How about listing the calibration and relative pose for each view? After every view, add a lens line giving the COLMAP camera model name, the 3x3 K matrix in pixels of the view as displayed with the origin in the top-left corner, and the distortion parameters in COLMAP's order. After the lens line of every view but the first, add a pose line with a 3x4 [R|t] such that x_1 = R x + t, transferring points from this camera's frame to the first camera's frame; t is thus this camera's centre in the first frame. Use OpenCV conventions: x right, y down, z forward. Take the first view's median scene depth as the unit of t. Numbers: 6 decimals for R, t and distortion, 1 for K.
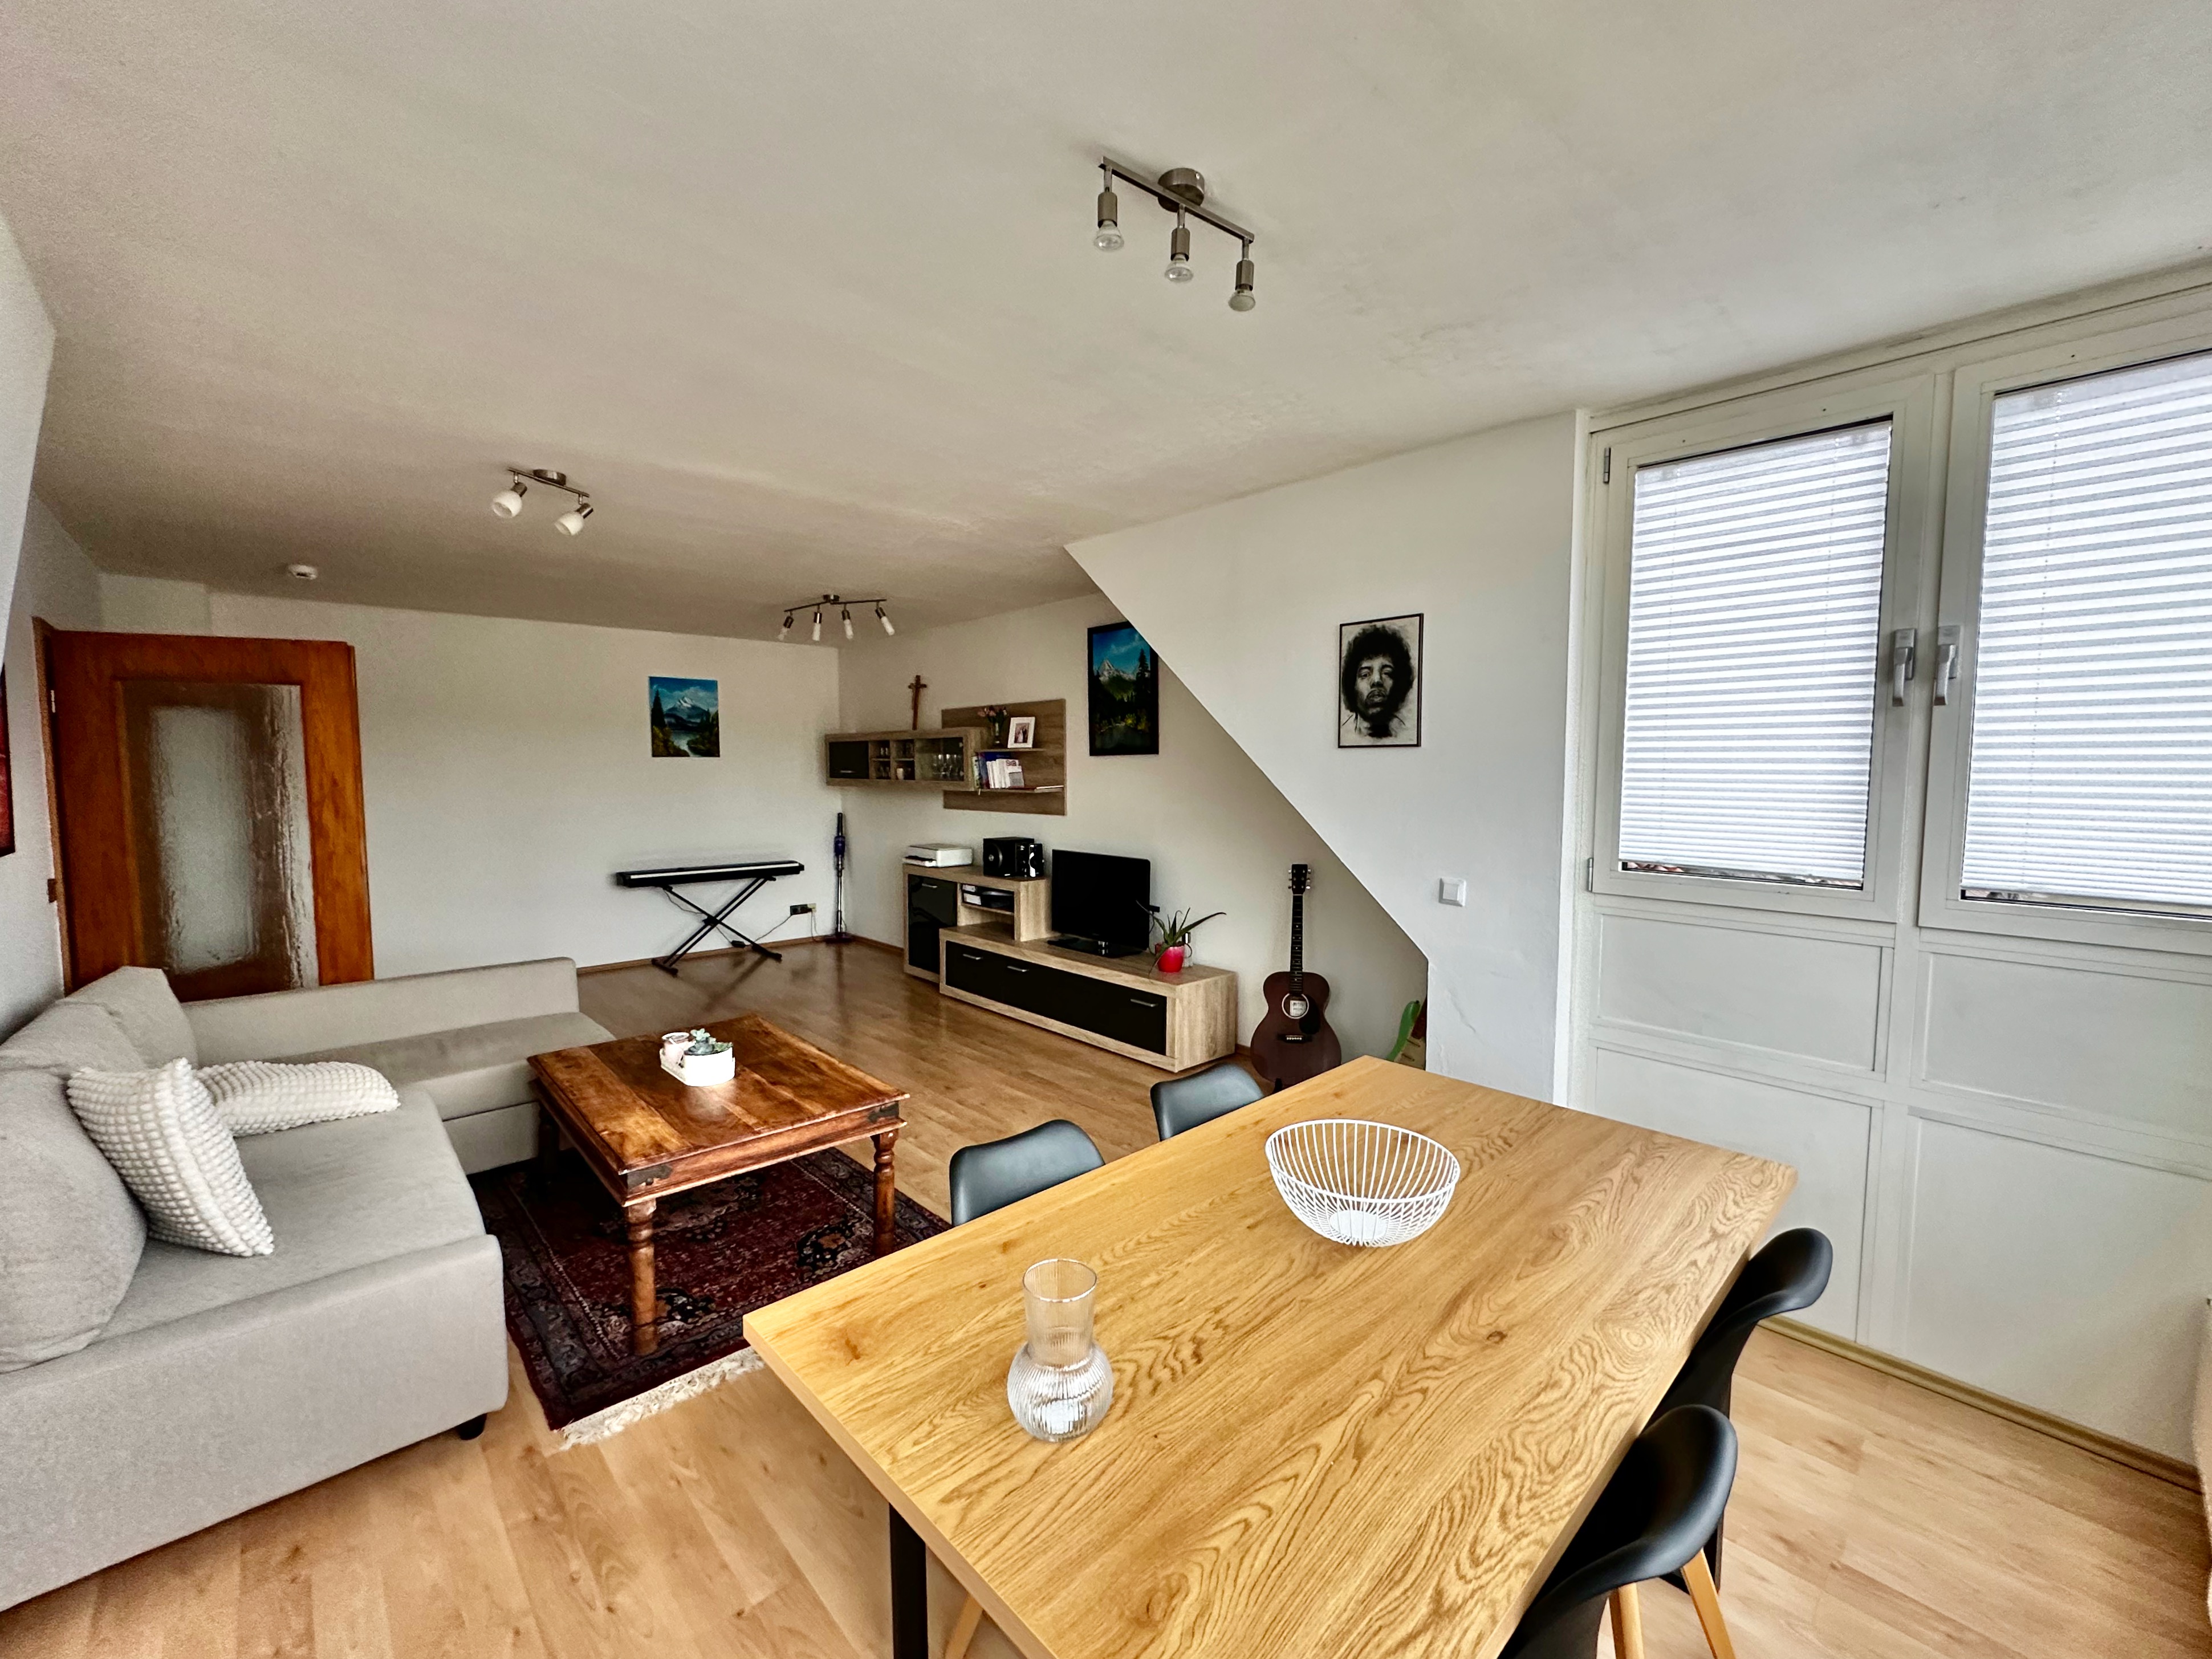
lens RADIAL K [[898.7, 0, 1106.0], [0, 898.7, 829.5], [0, 0, 1]] dist [0.018655, -0.000259]
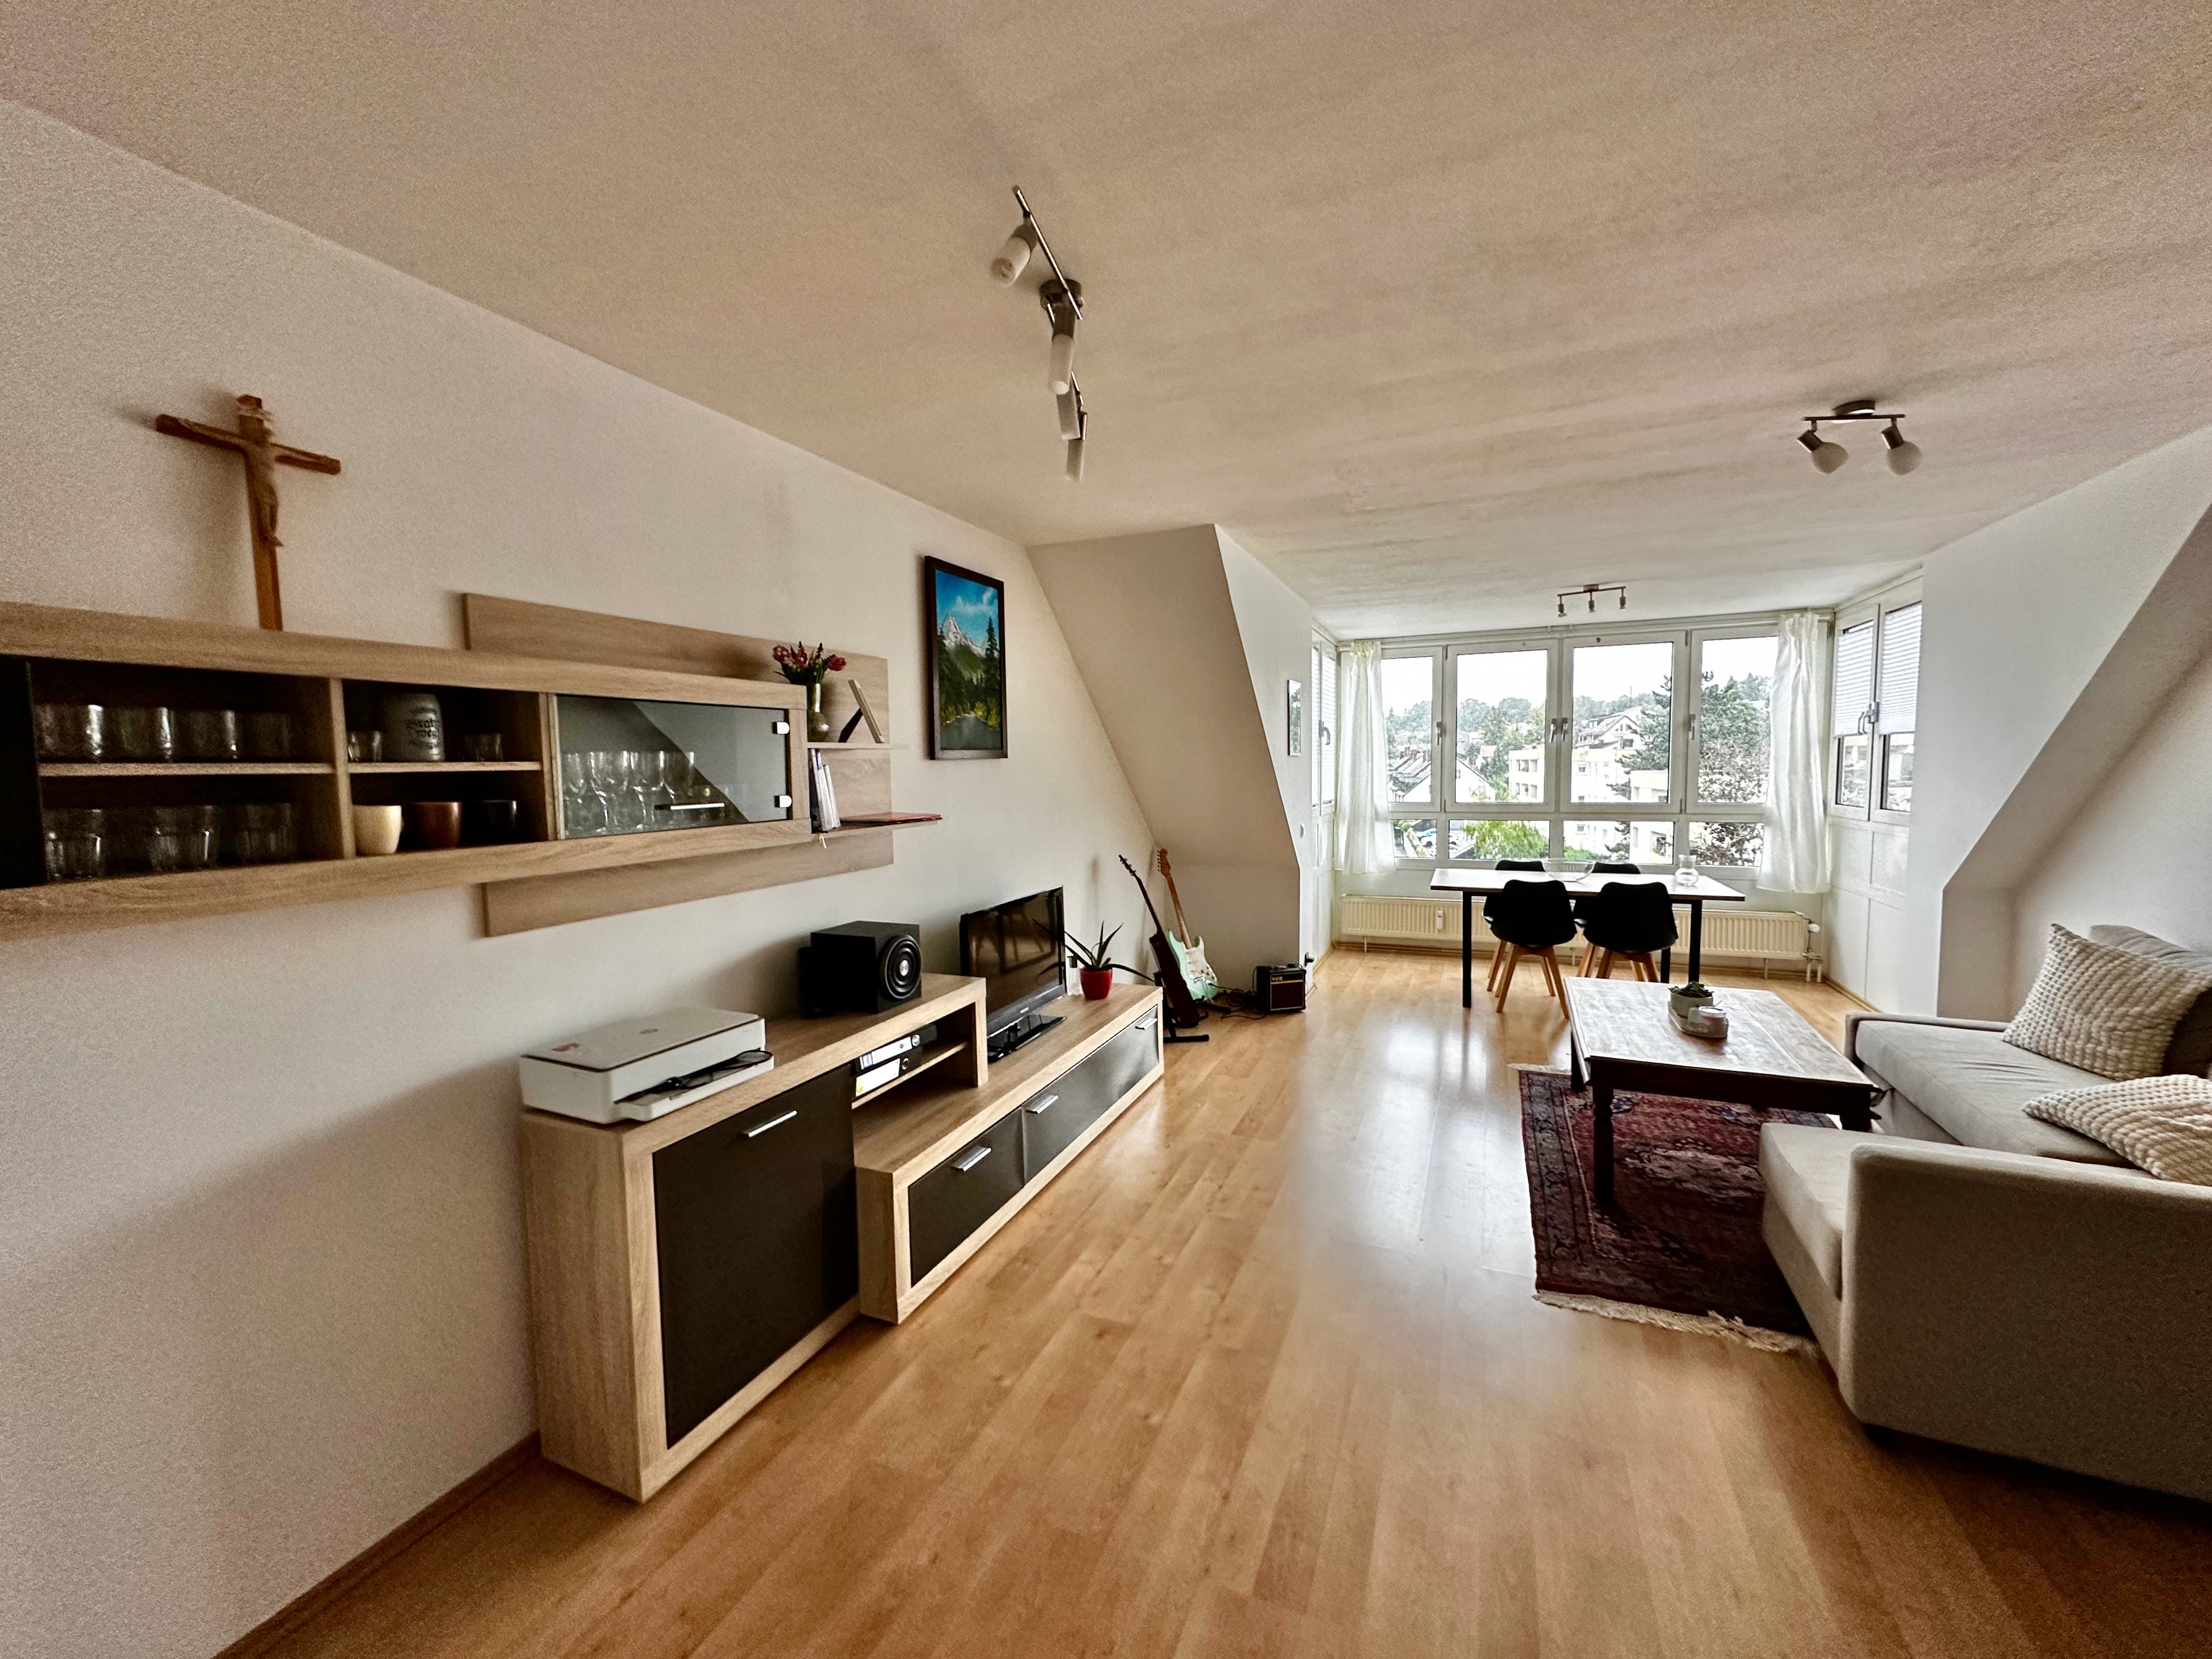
lens RADIAL K [[877.3, 0, 1106.0], [0, 877.3, 829.5], [0, 0, 1]] dist [-0.004188, -0.000184]
pose [[-0.388462, -0.057312, 0.919681, -0.674573], [0.088389, 0.991144, 0.099100, -0.089300], [-0.917216, 0.119786, -0.379956, 1.201166]]
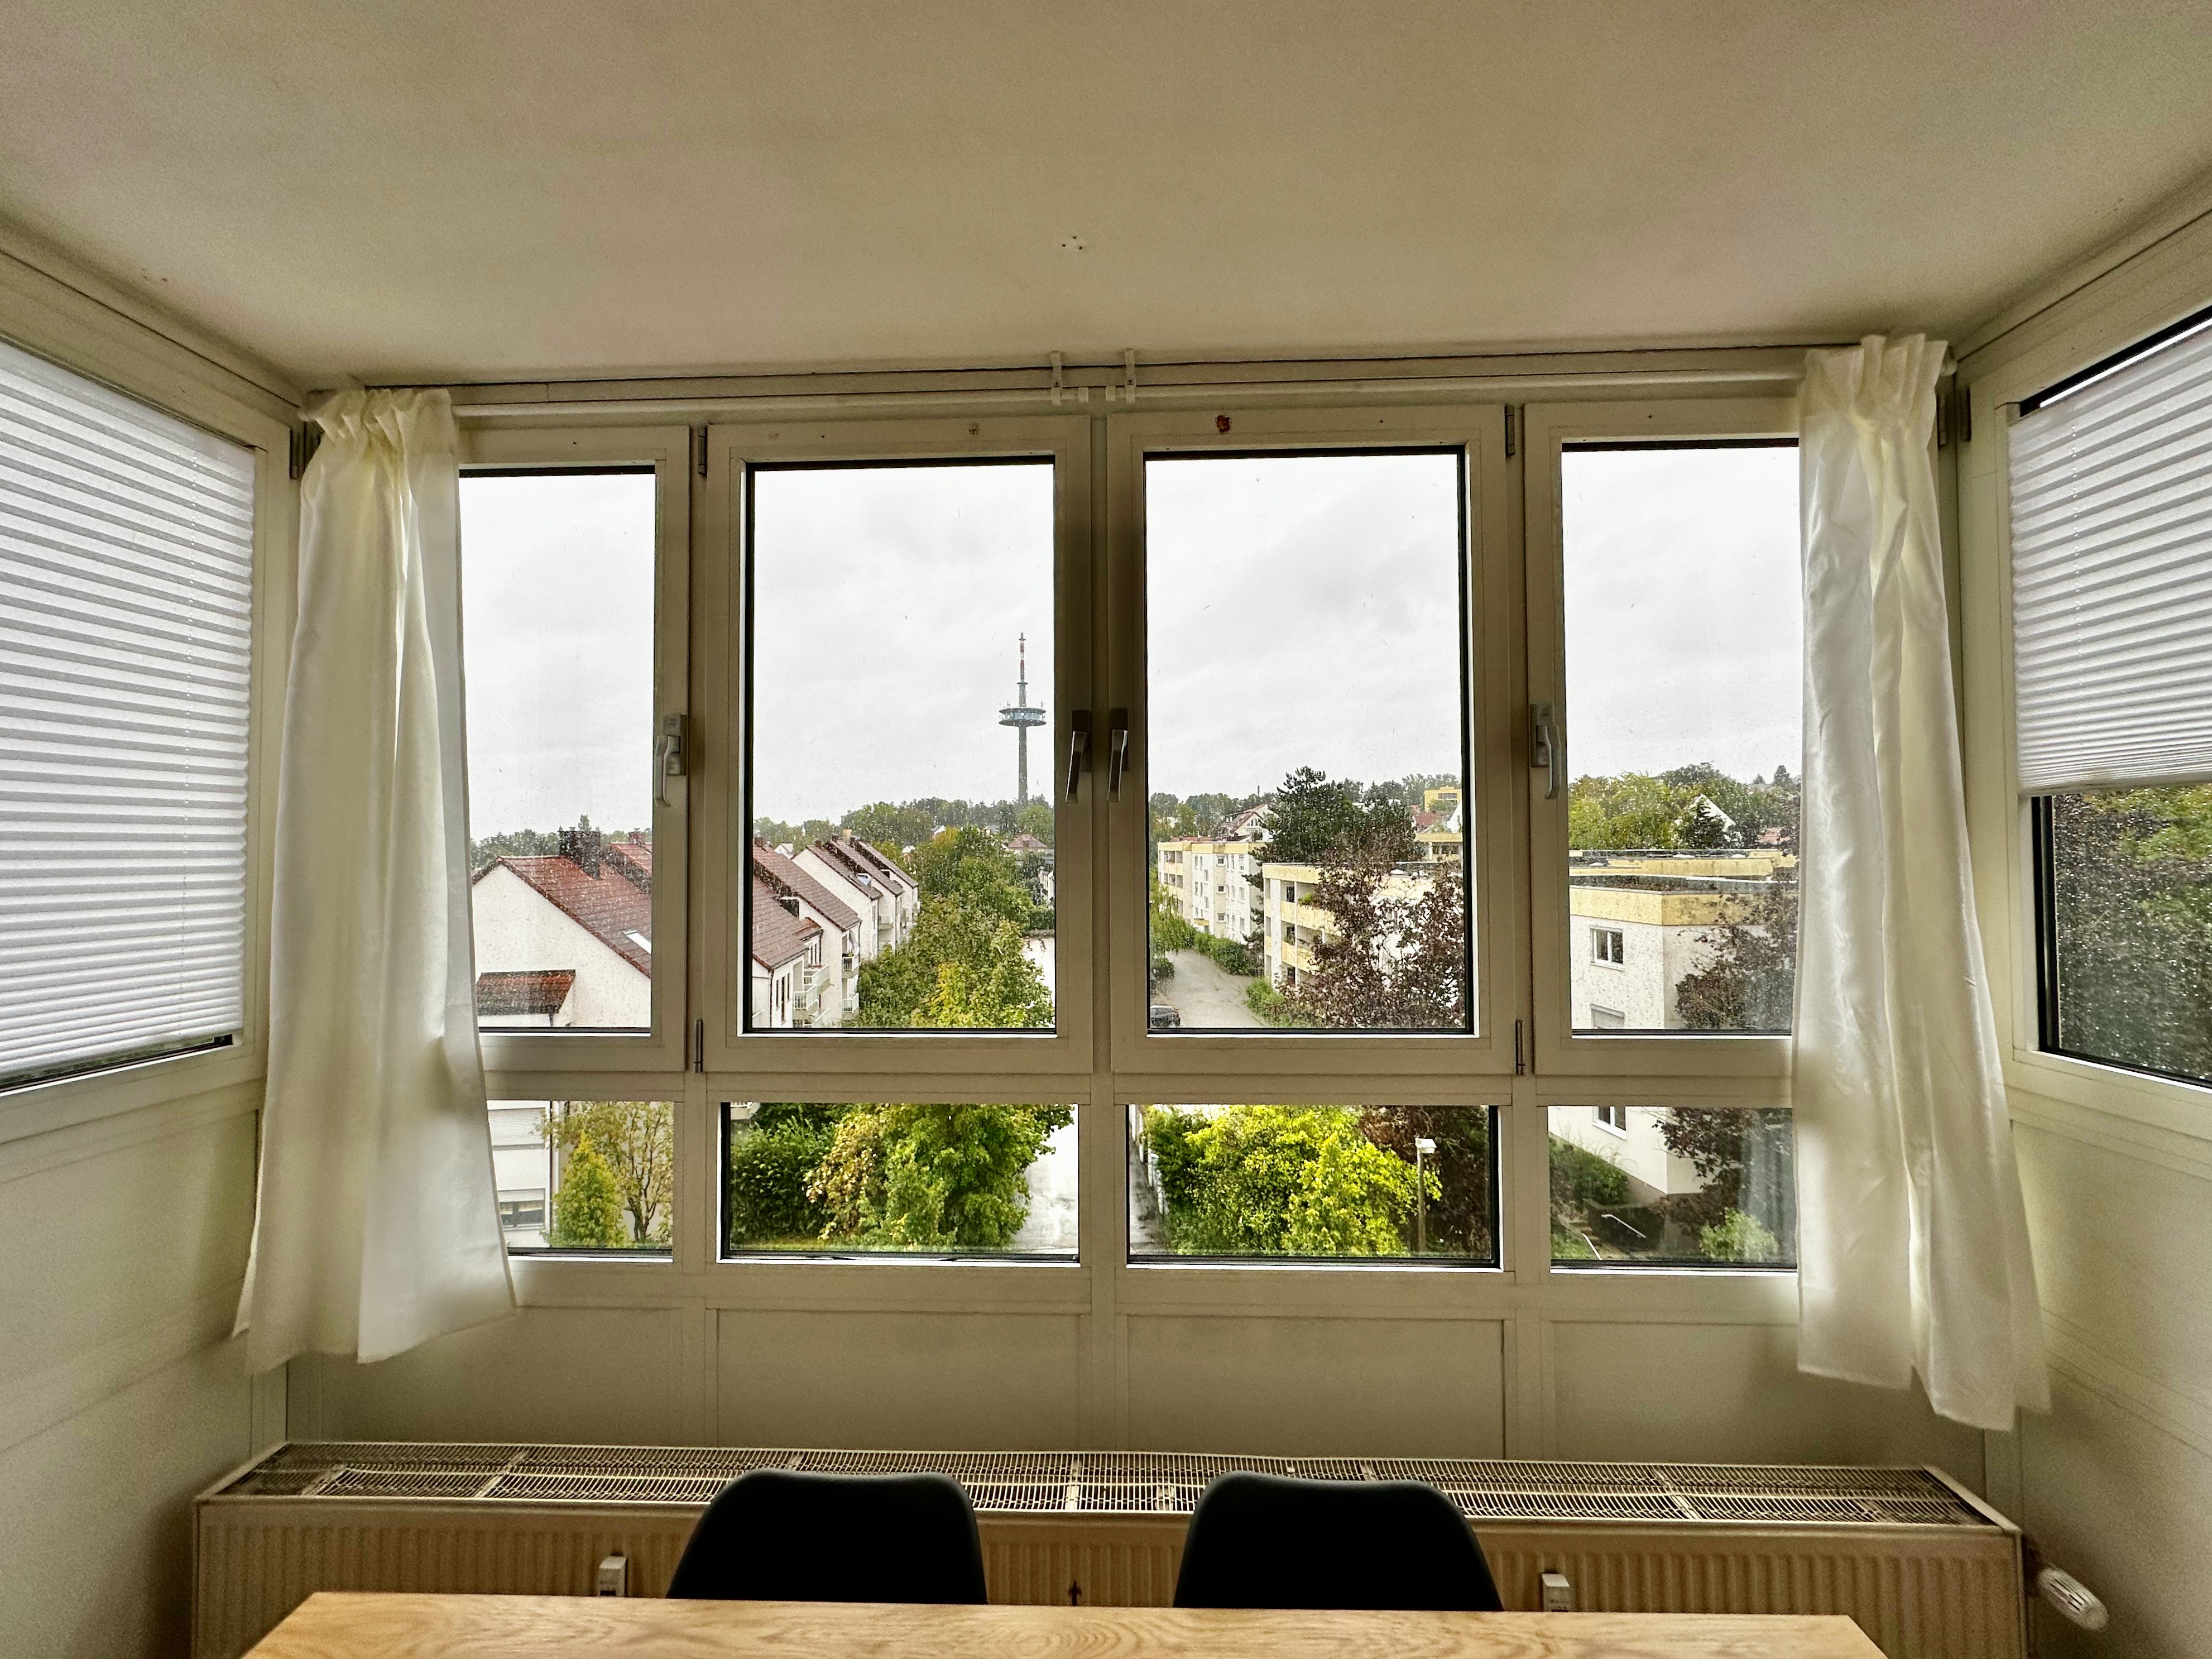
lens RADIAL K [[893.8, 0, 1106.0], [0, 893.8, 829.5], [0, 0, 1]] dist [-0.004047, -0.000203]
pose [[-0.694213, 0.024856, 0.719340, 0.014350], [0.064634, 0.997519, 0.027909, -0.028424], [-0.716861, 0.065869, -0.694097, 0.318383]]
